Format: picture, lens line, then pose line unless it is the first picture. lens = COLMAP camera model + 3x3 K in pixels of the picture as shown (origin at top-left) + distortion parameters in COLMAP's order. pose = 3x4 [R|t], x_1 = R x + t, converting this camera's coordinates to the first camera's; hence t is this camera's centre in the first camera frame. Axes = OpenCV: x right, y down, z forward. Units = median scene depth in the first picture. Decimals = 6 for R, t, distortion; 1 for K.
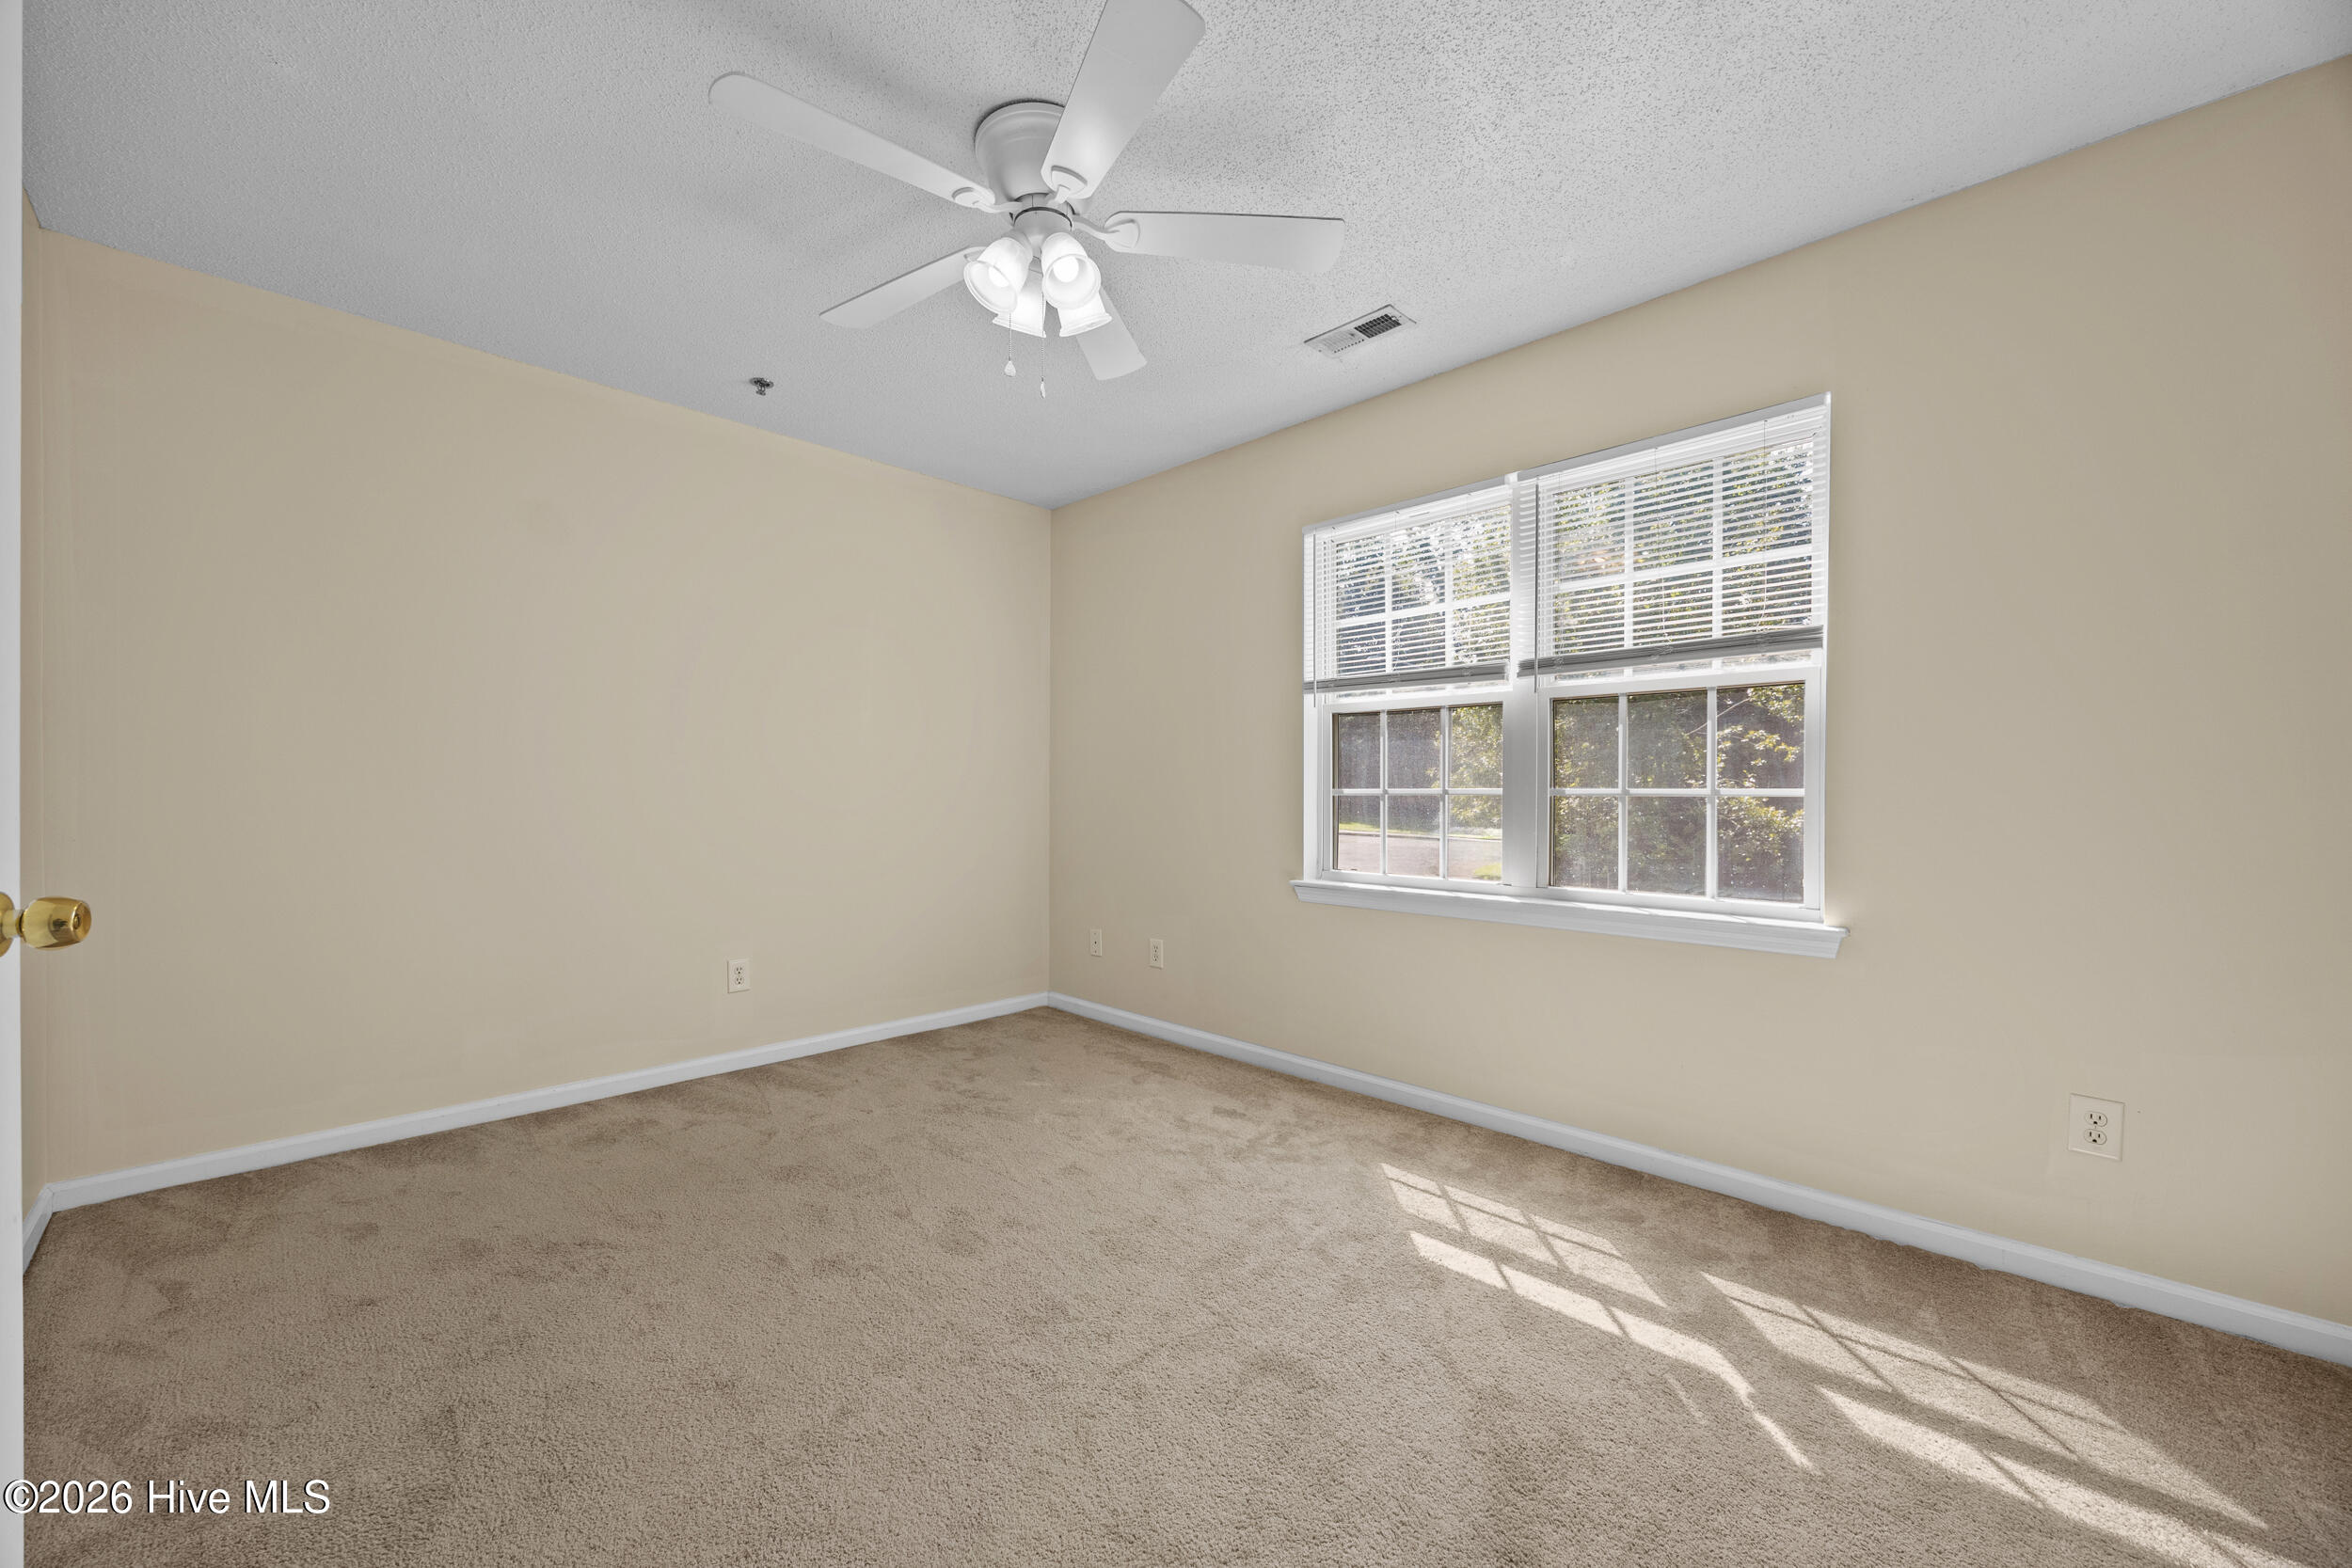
lens RADIAL K [[899.2, 0, 1170.1], [0, 899.2, 787.9], [0, 0, 1]] dist [-0.003501, -0.000808]
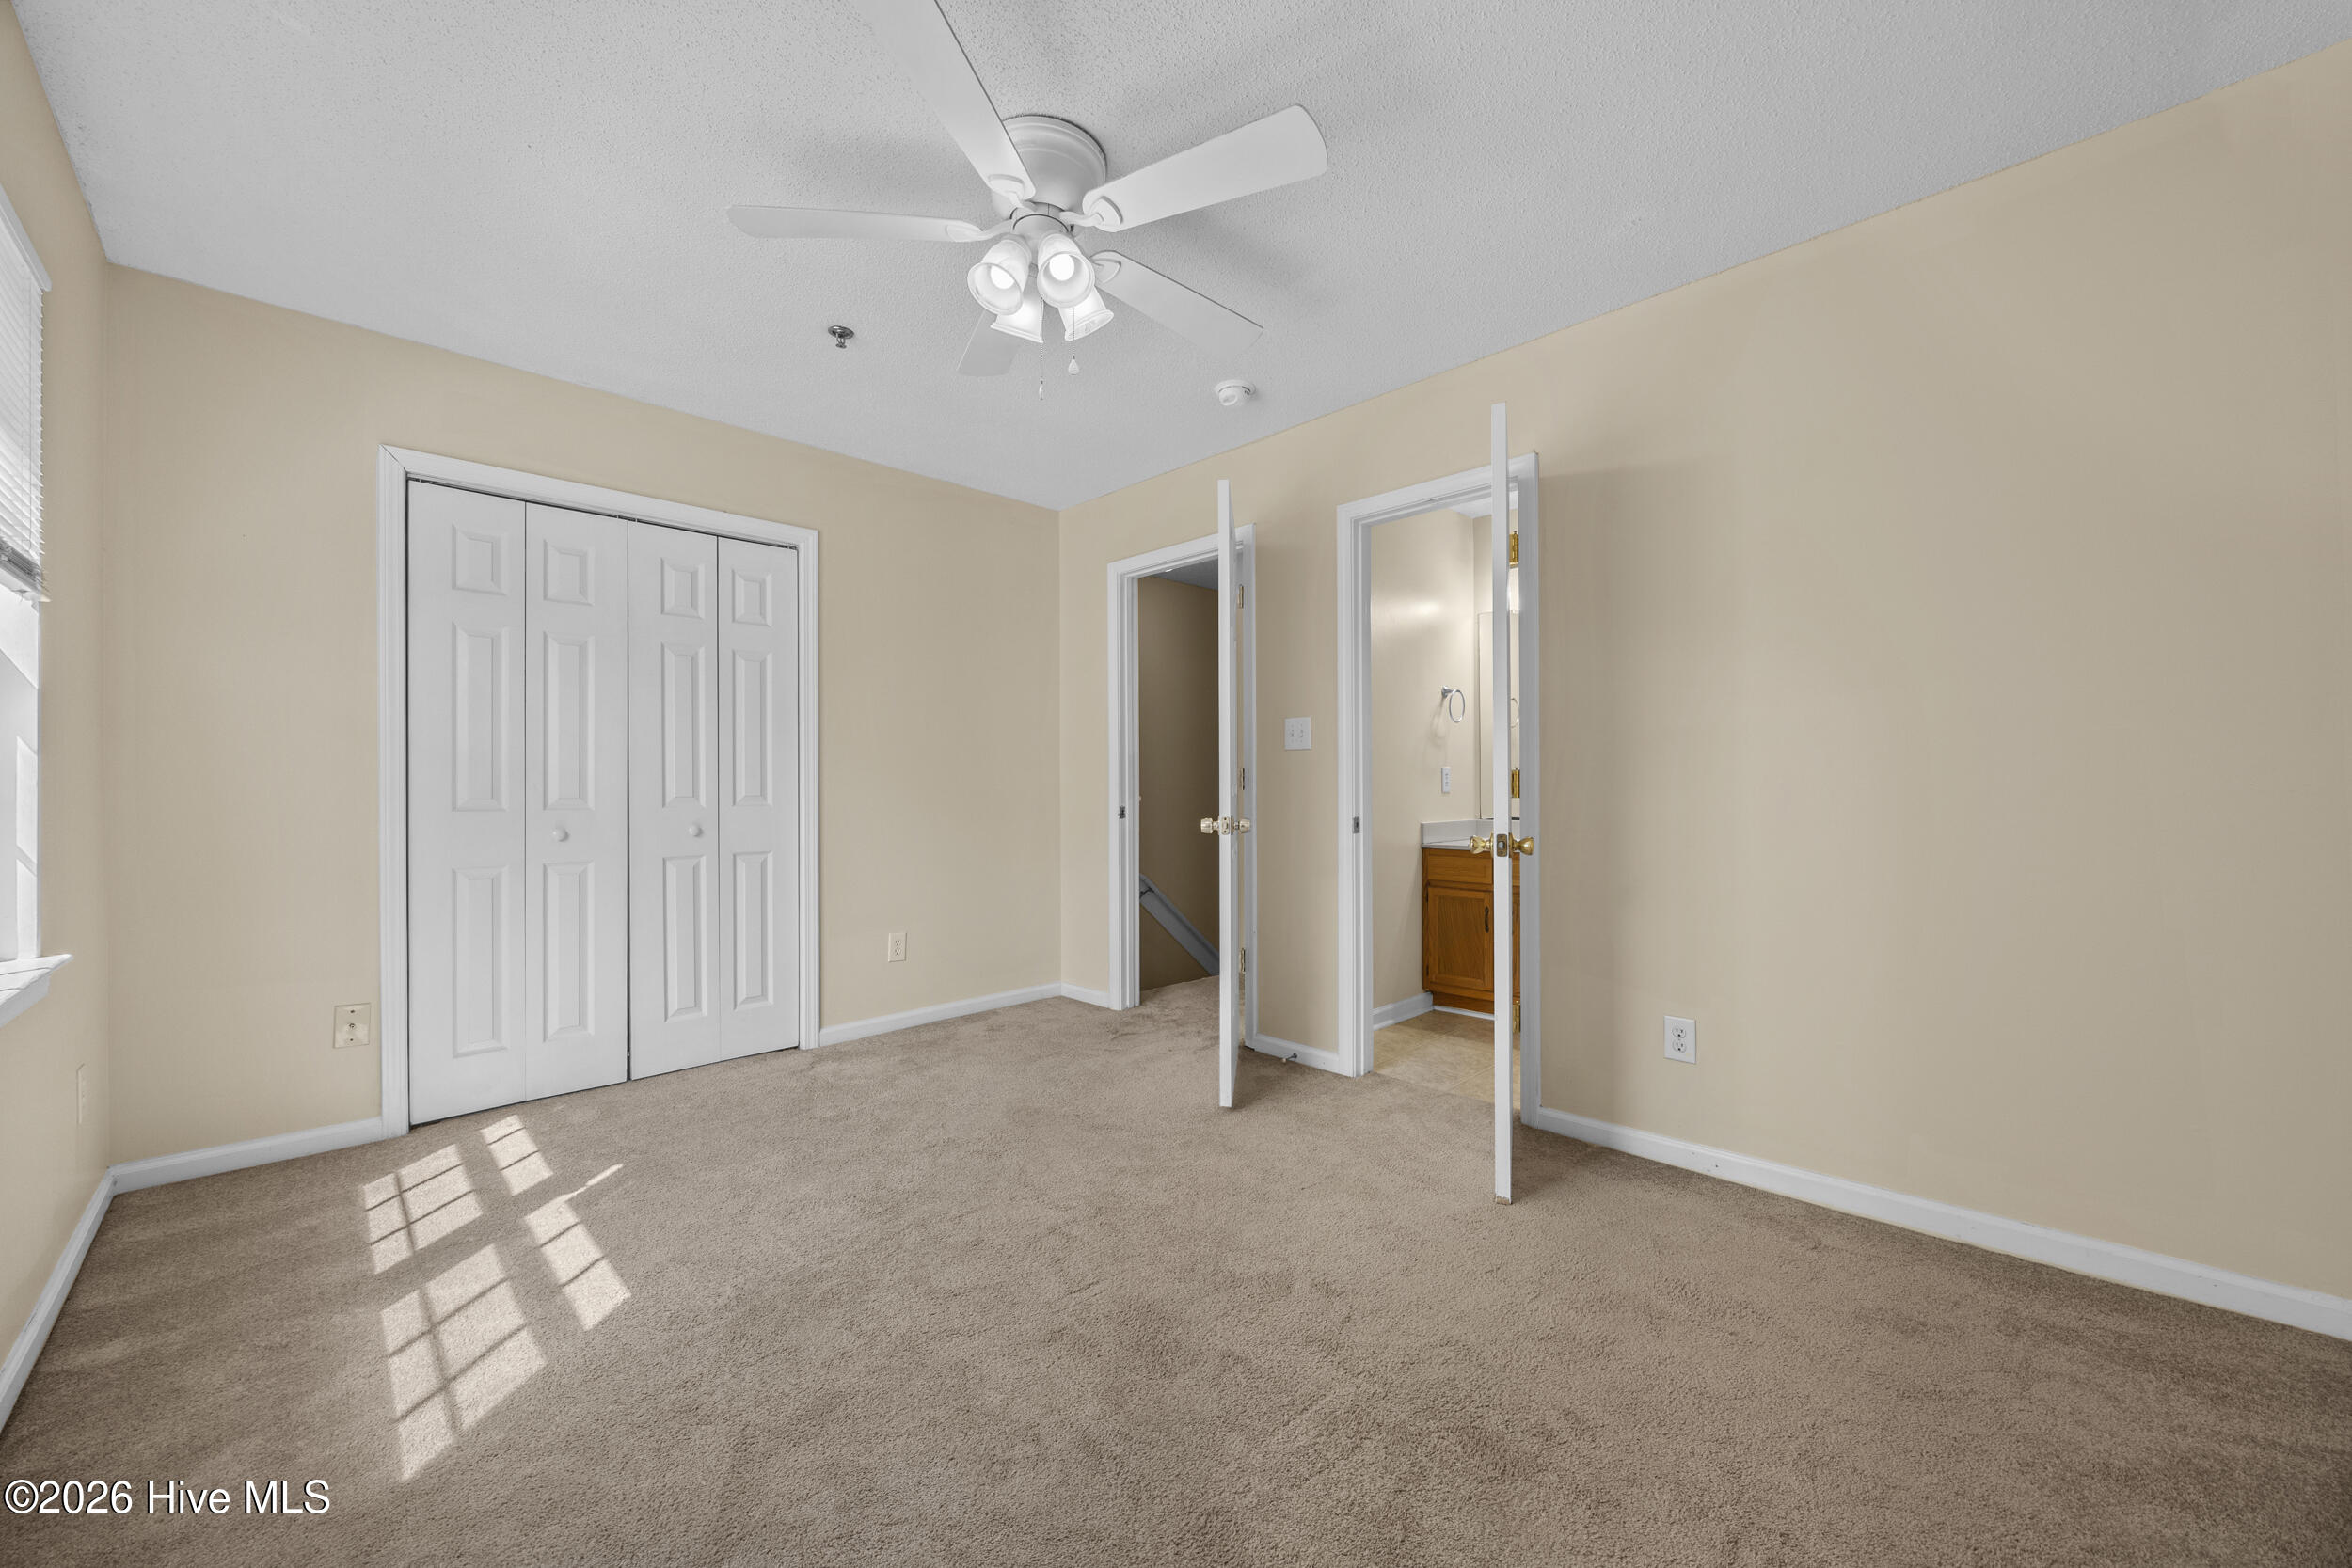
lens RADIAL K [[899.2, 0, 1170.1], [0, 899.2, 787.9], [0, 0, 1]] dist [-0.003501, -0.000808]
pose [[-0.999910, -0.002236, 0.013202, -0.331691], [-0.002329, 0.999973, -0.007028, 0.010724], [-0.013186, -0.007058, -0.999888, 2.231110]]
